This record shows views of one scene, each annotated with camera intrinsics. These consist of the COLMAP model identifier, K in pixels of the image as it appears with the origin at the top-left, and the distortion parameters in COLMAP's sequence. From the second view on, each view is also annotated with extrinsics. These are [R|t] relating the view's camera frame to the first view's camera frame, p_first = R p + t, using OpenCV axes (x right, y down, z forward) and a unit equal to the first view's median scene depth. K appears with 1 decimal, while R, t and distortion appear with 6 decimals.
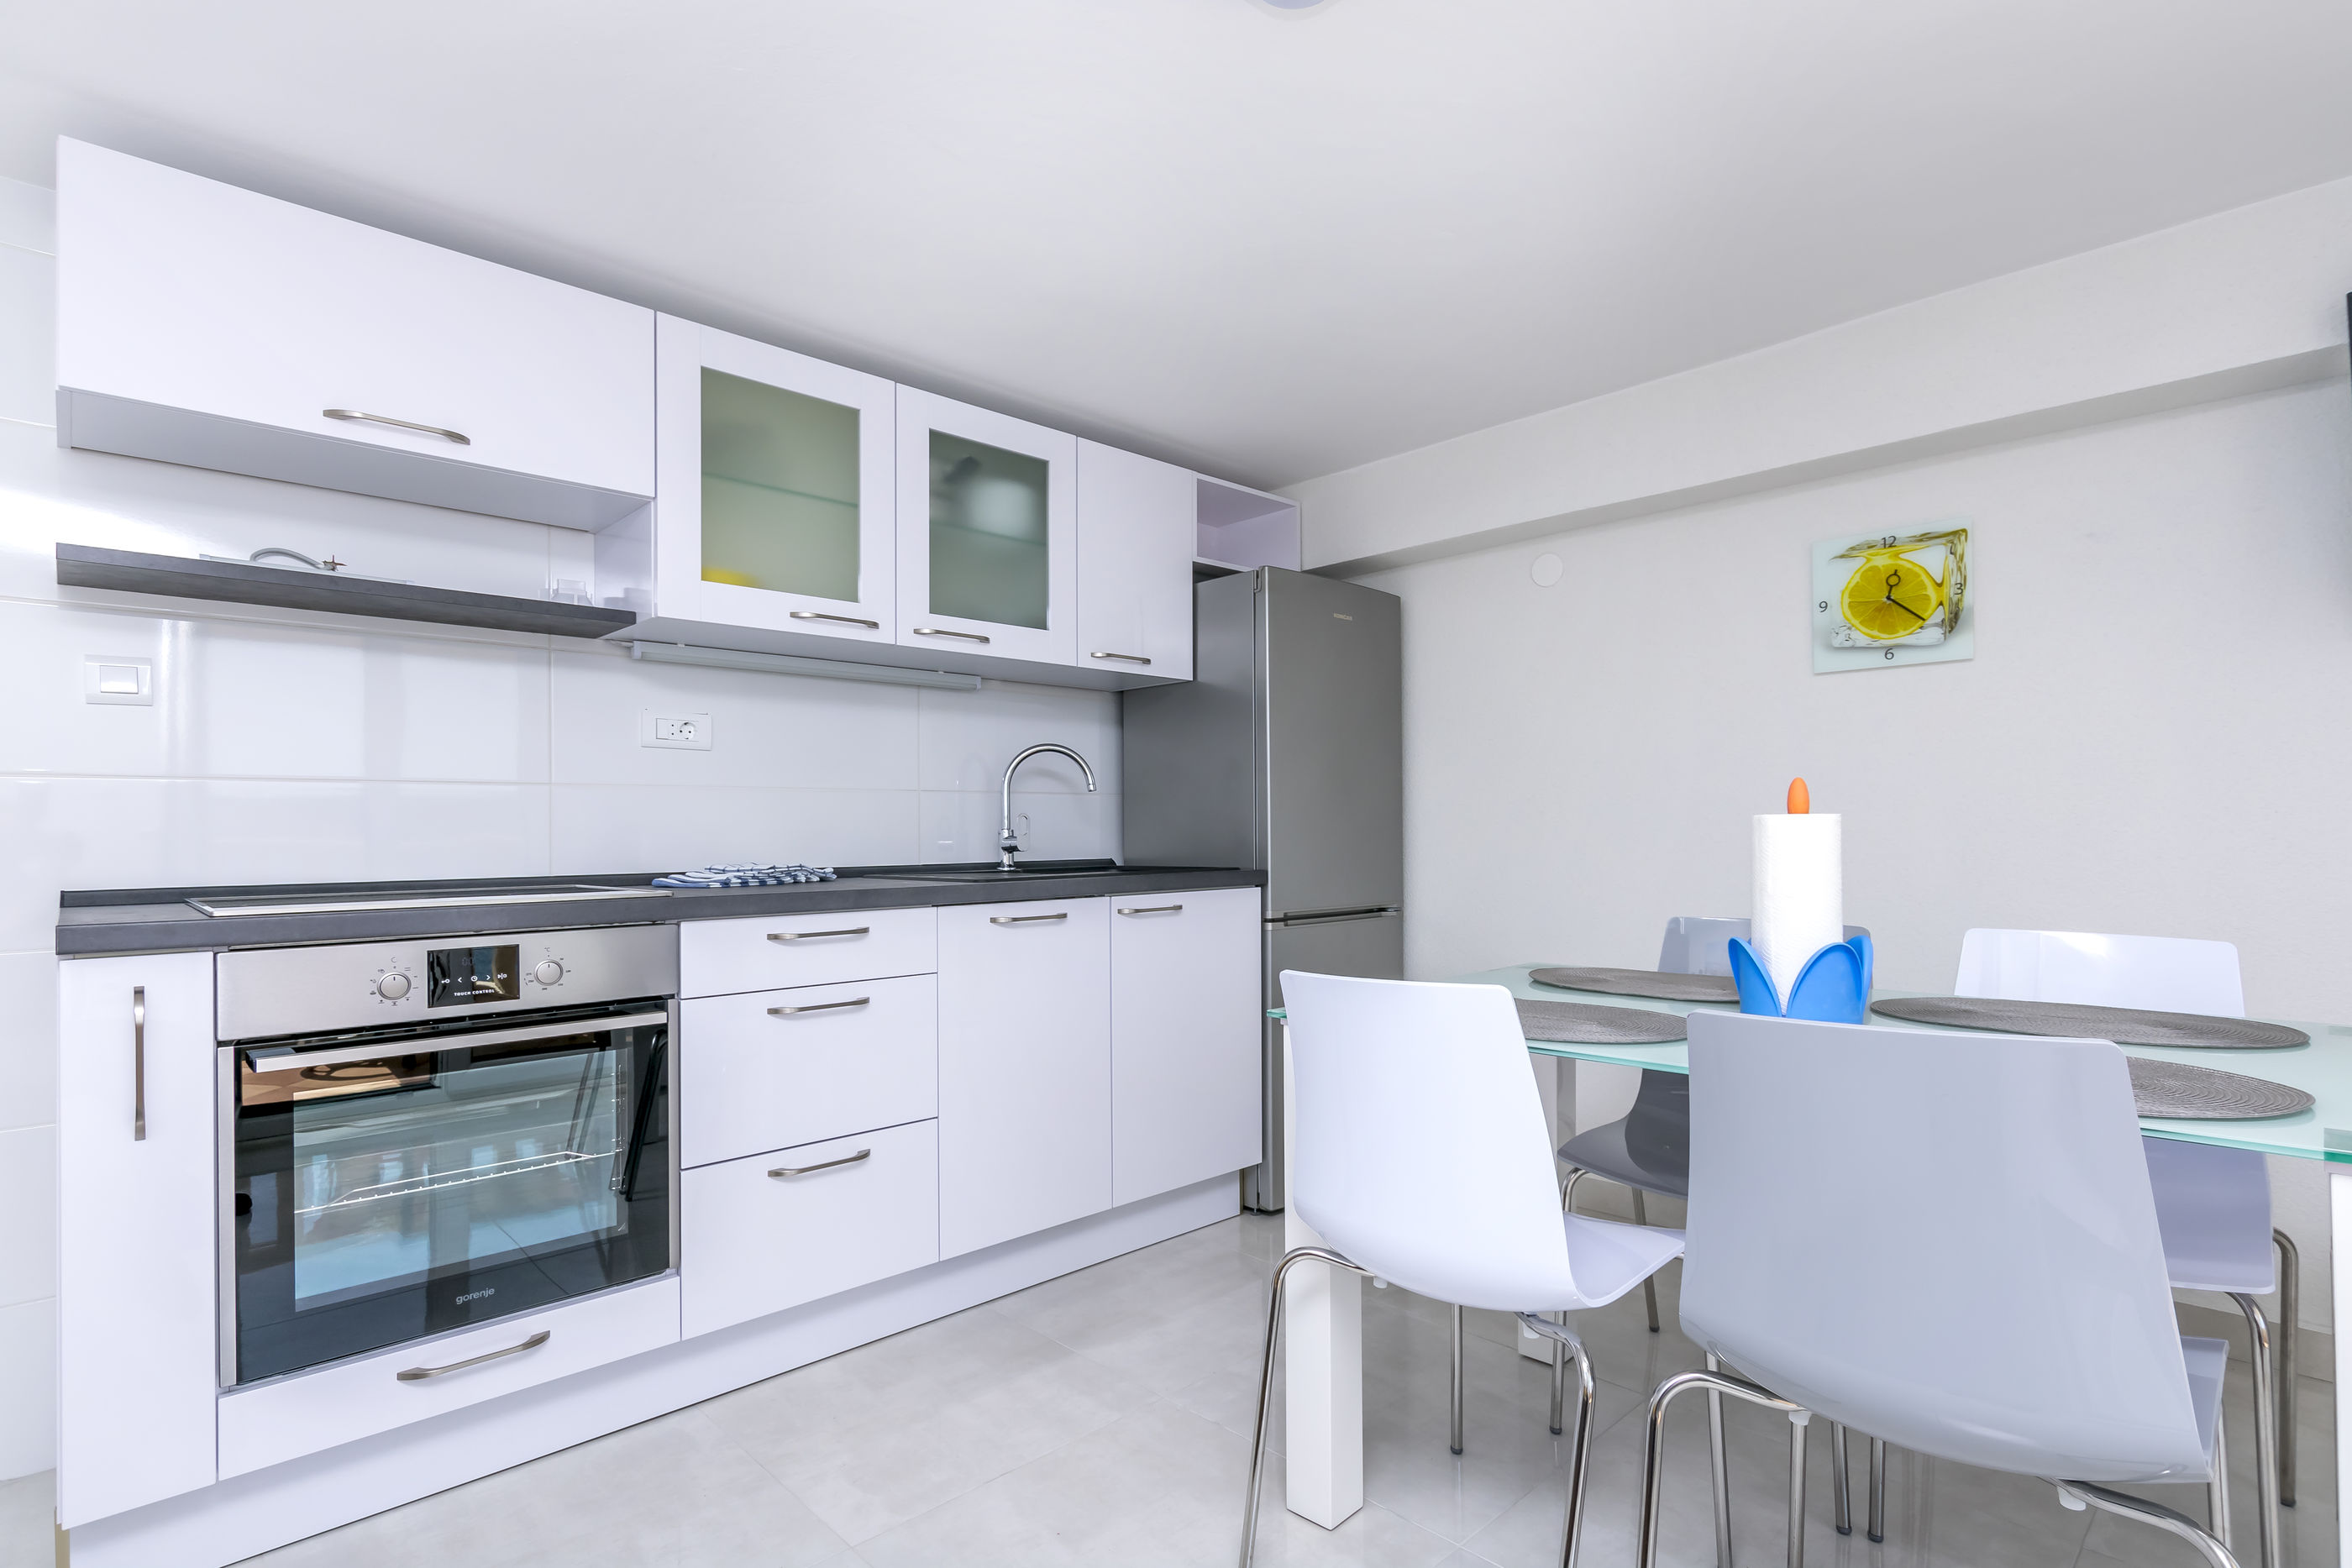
lens RADIAL K [[1144.9, 0, 1205.5], [0, 1144.9, 847.3], [0, 0, 1]] dist [0.002211, -0.002722]
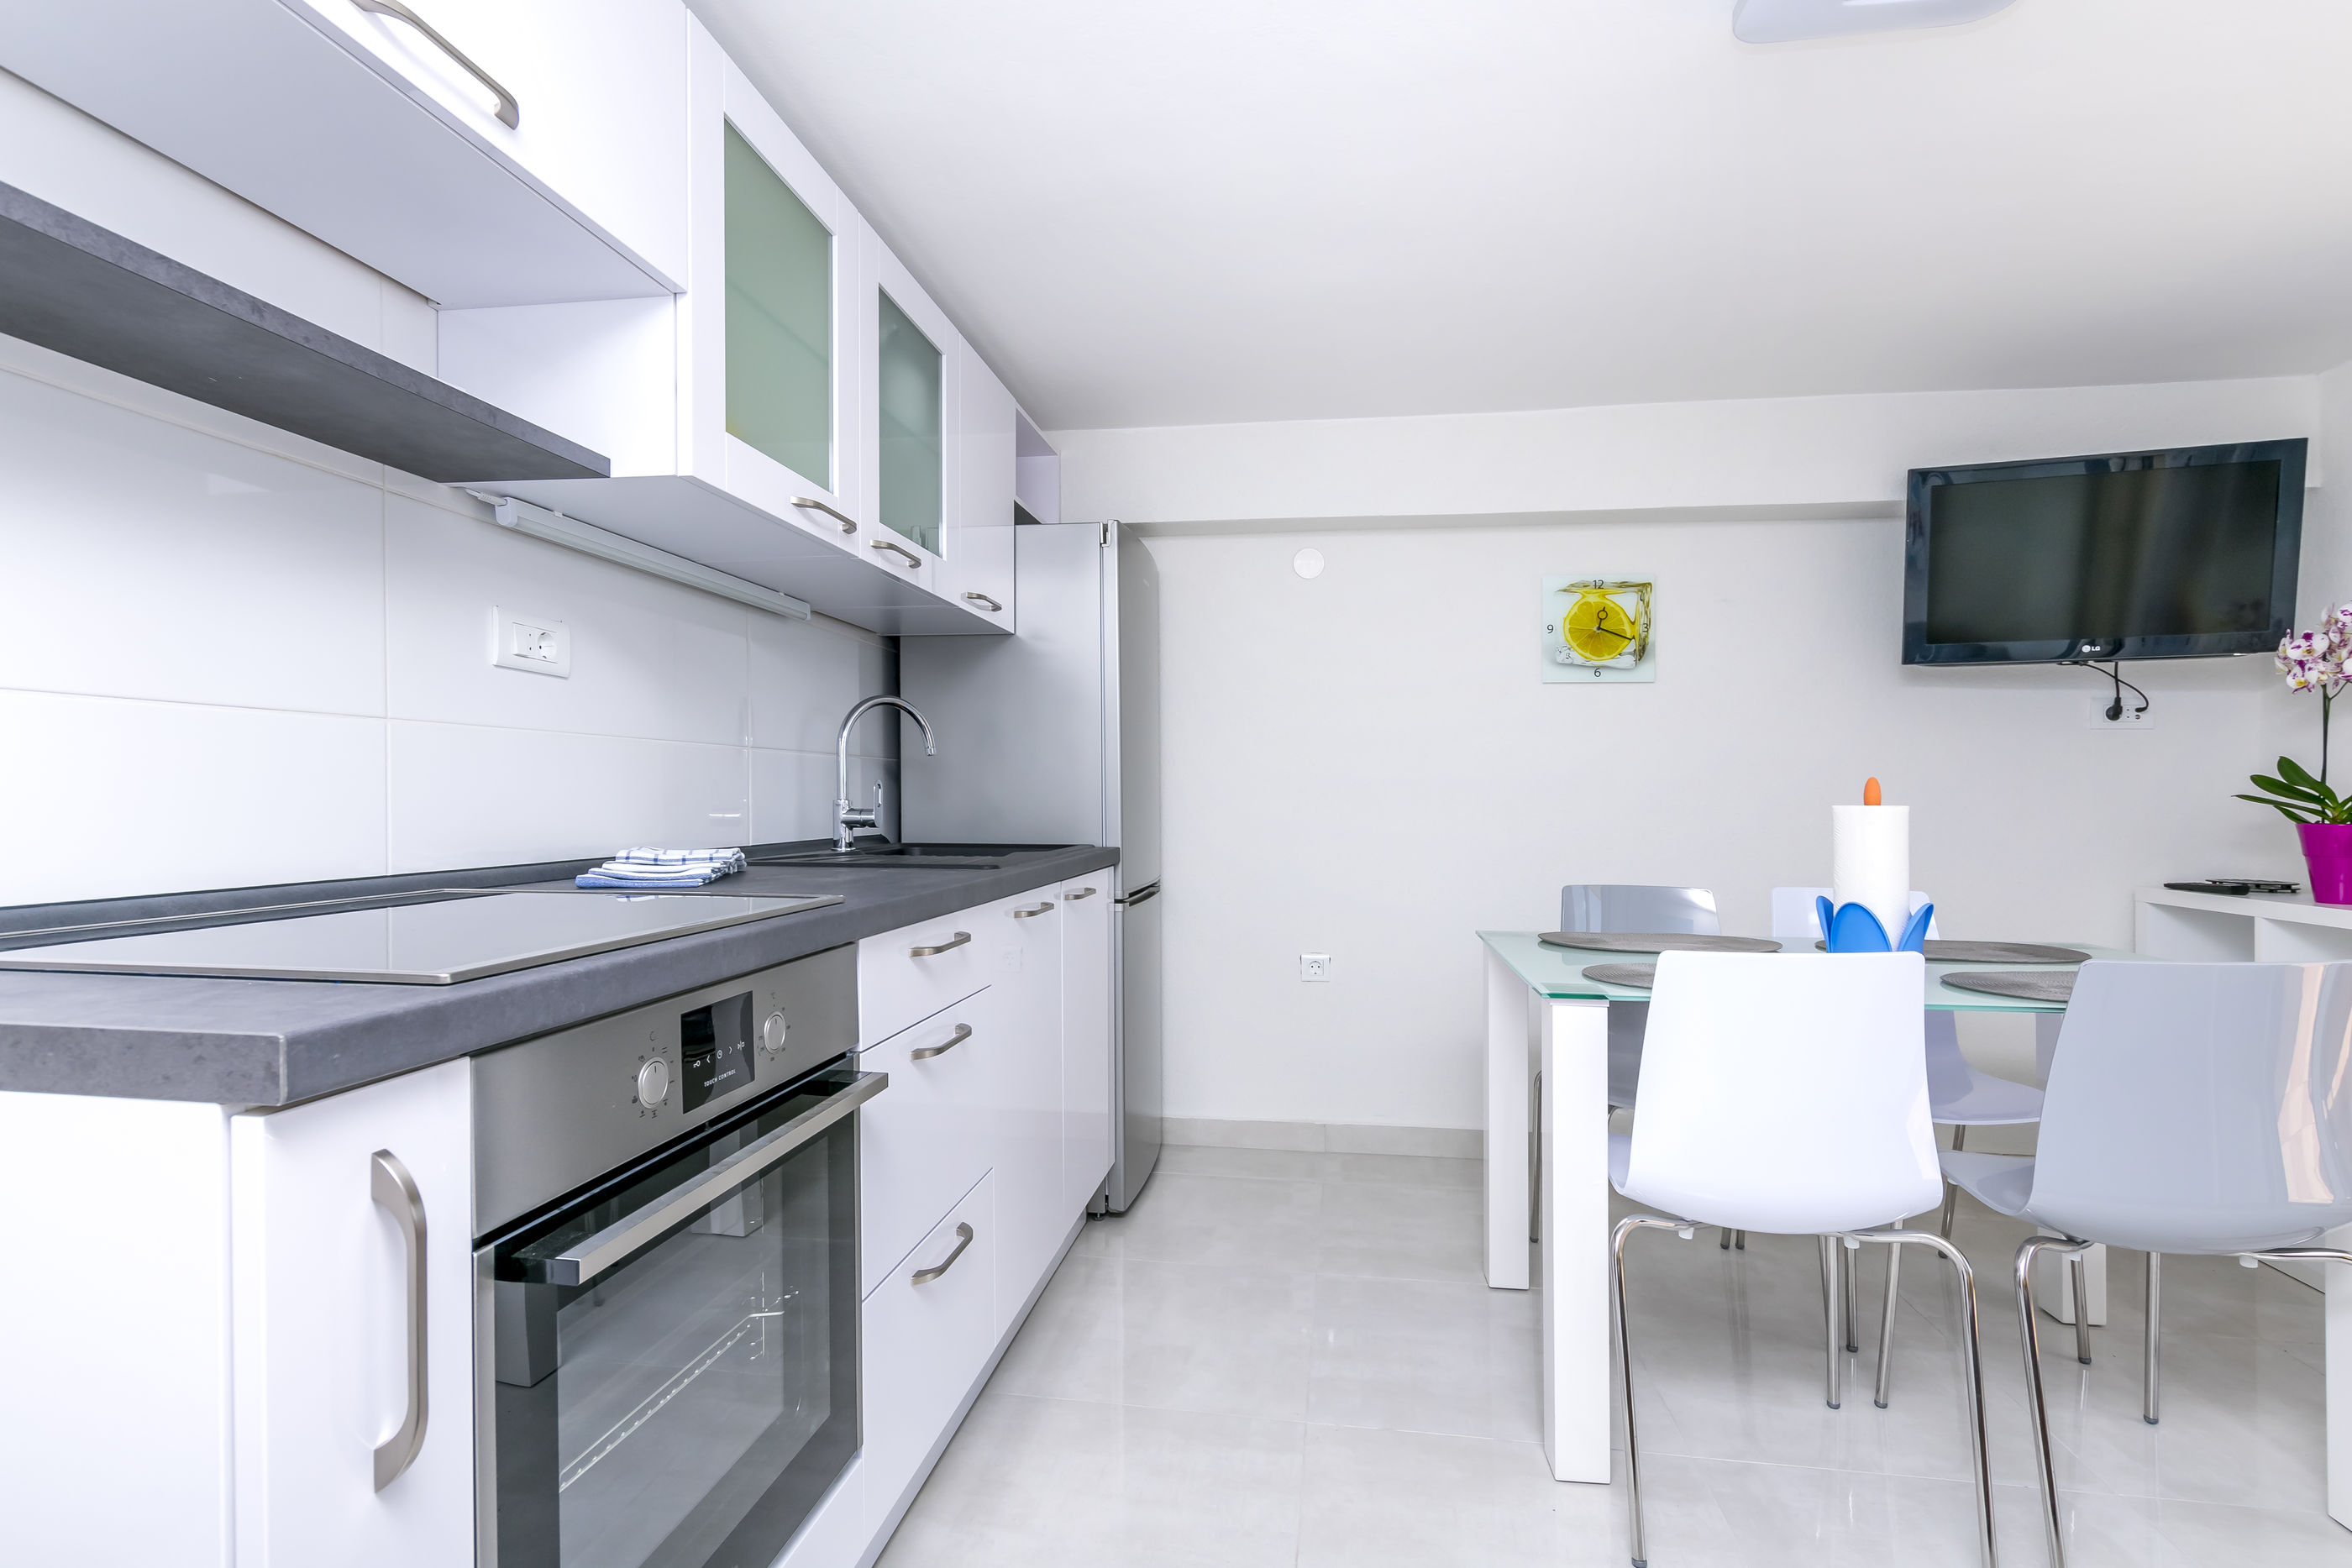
lens RADIAL K [[1144.9, 0, 1191.9], [0, 1144.9, 813.9], [0, 0, 1]] dist [0.002211, -0.002722]
pose [[0.804816, 0.006173, 0.593492, -0.524835], [-0.006842, 0.999976, -0.001122, -0.007706], [-0.593485, -0.003158, 0.804839, 0.248809]]
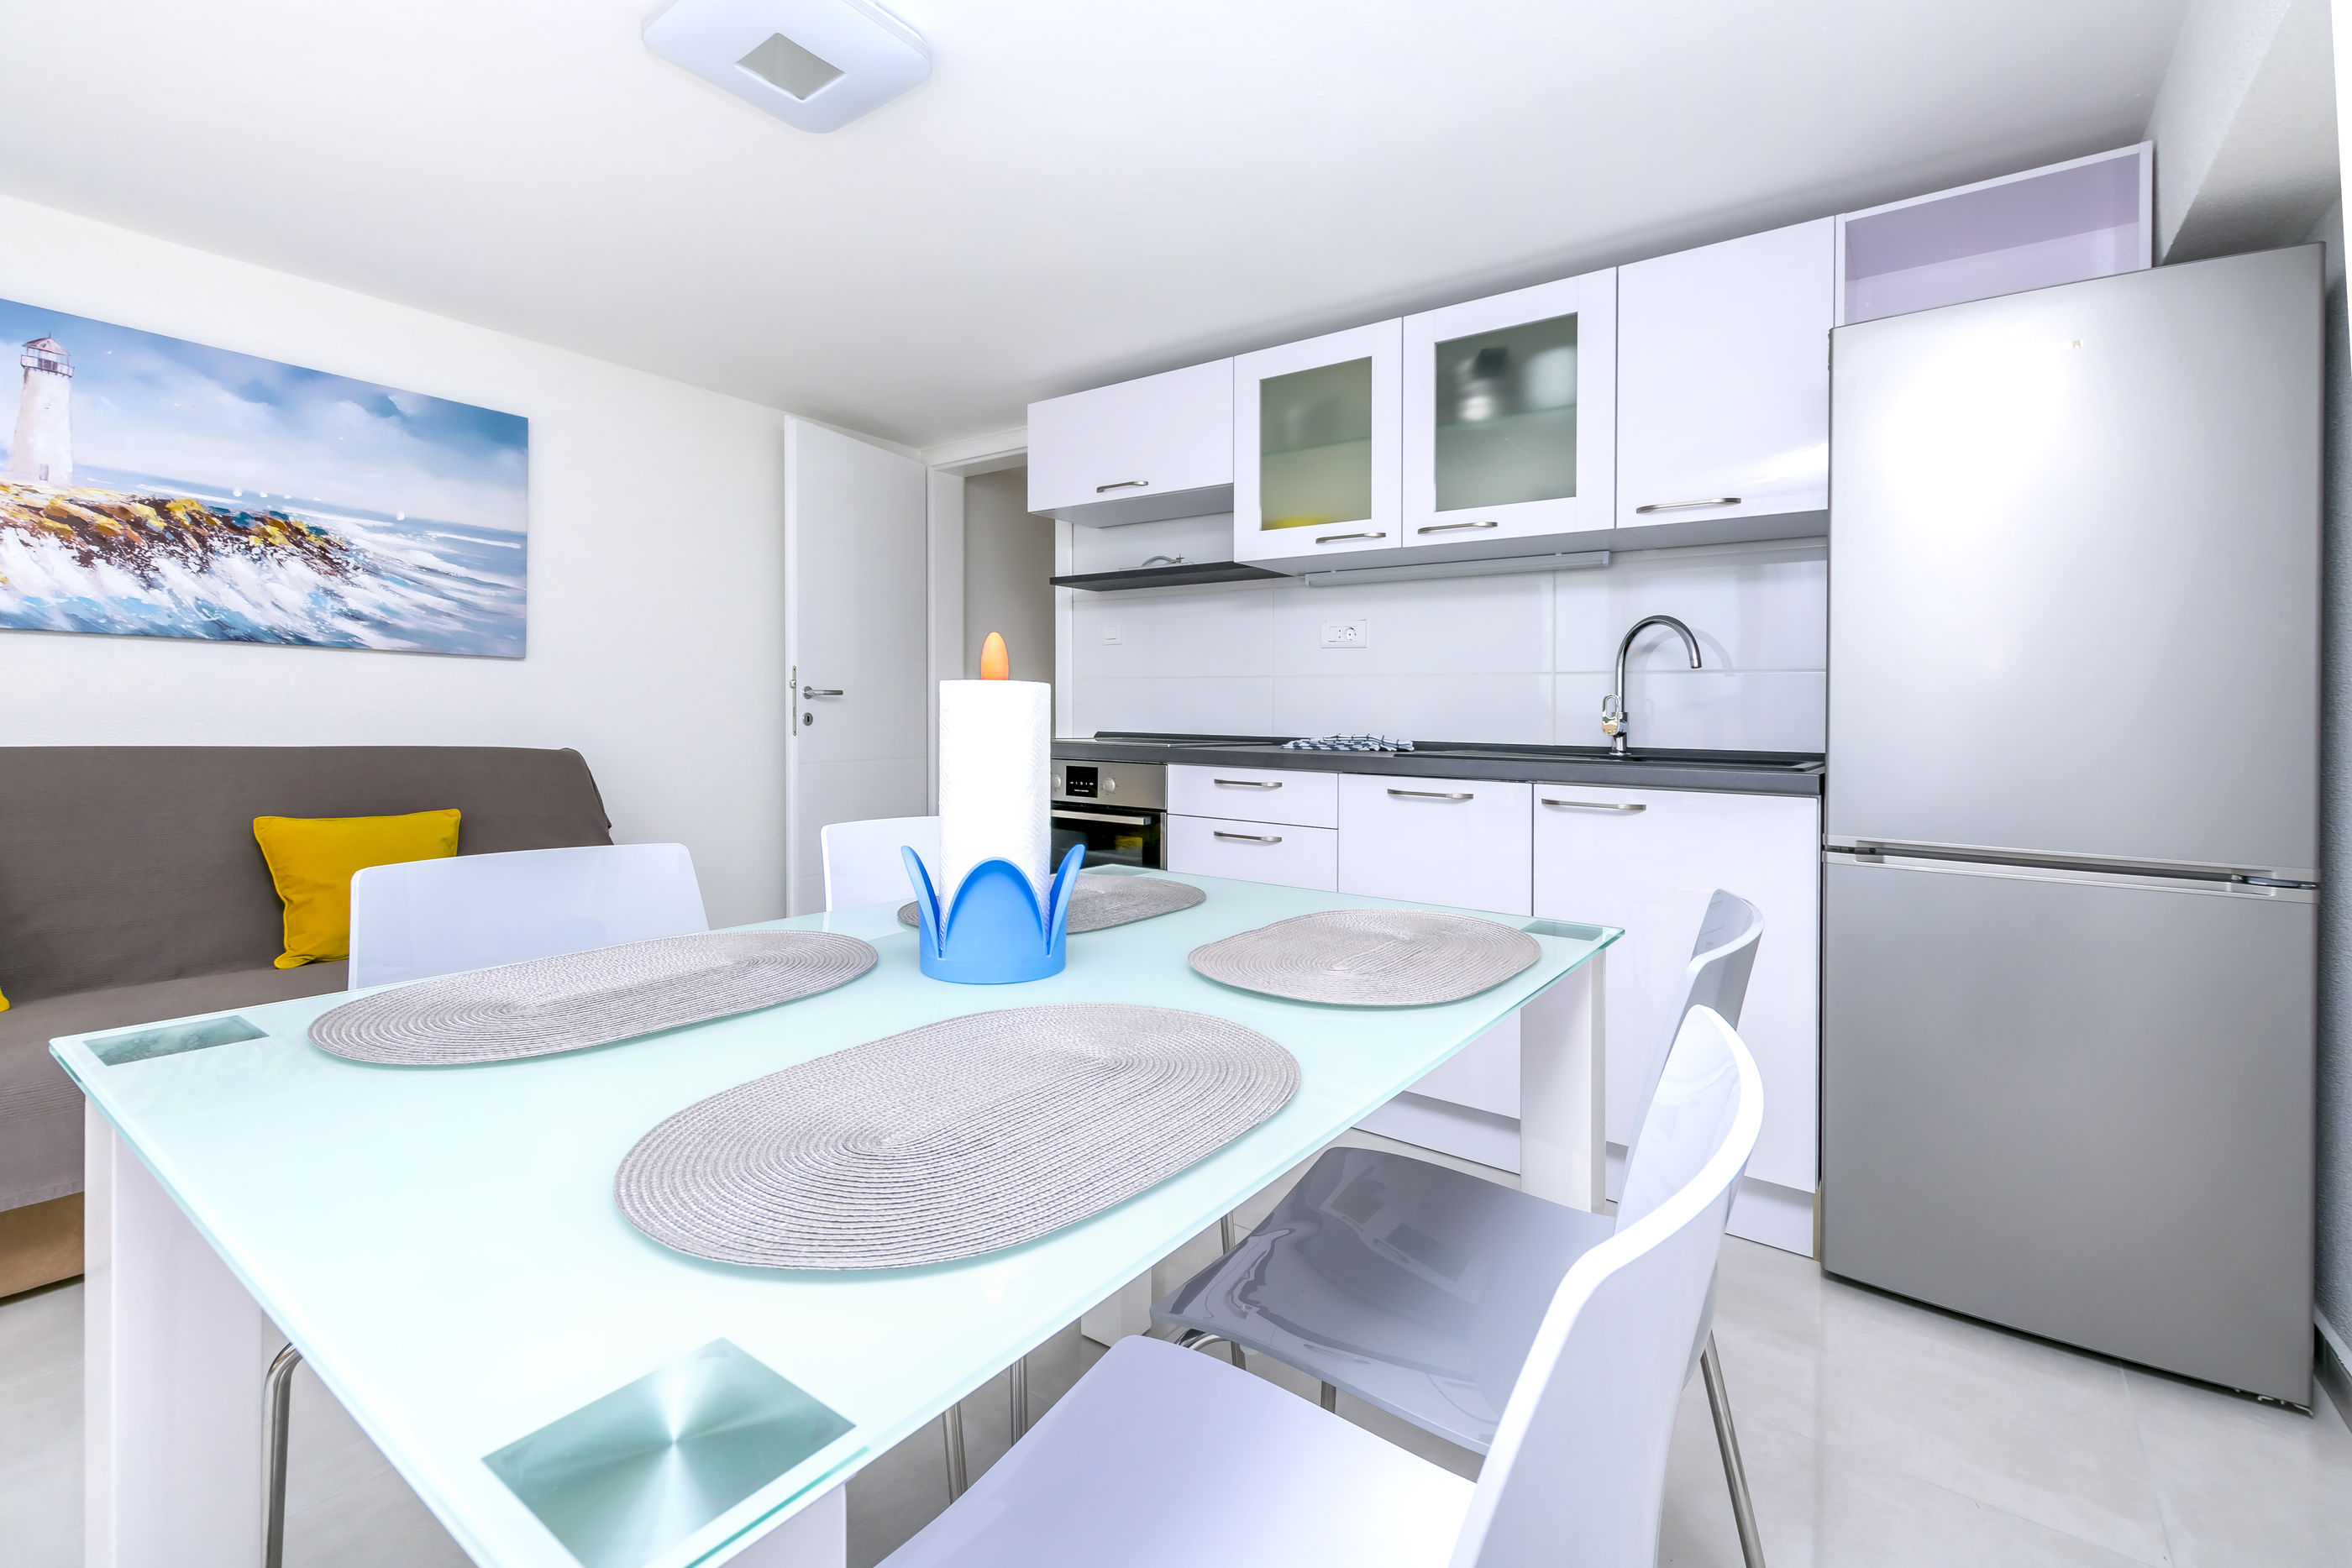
lens RADIAL K [[1024.6, 0, 1194.9], [0, 1024.6, 748.2], [0, 0, 1]] dist [0.015256, -0.004448]
pose [[0.165847, 0.043806, -0.985178, 0.691529], [-0.032209, 0.998721, 0.038986, -0.008994], [0.985625, 0.025266, 0.167046, 0.607041]]
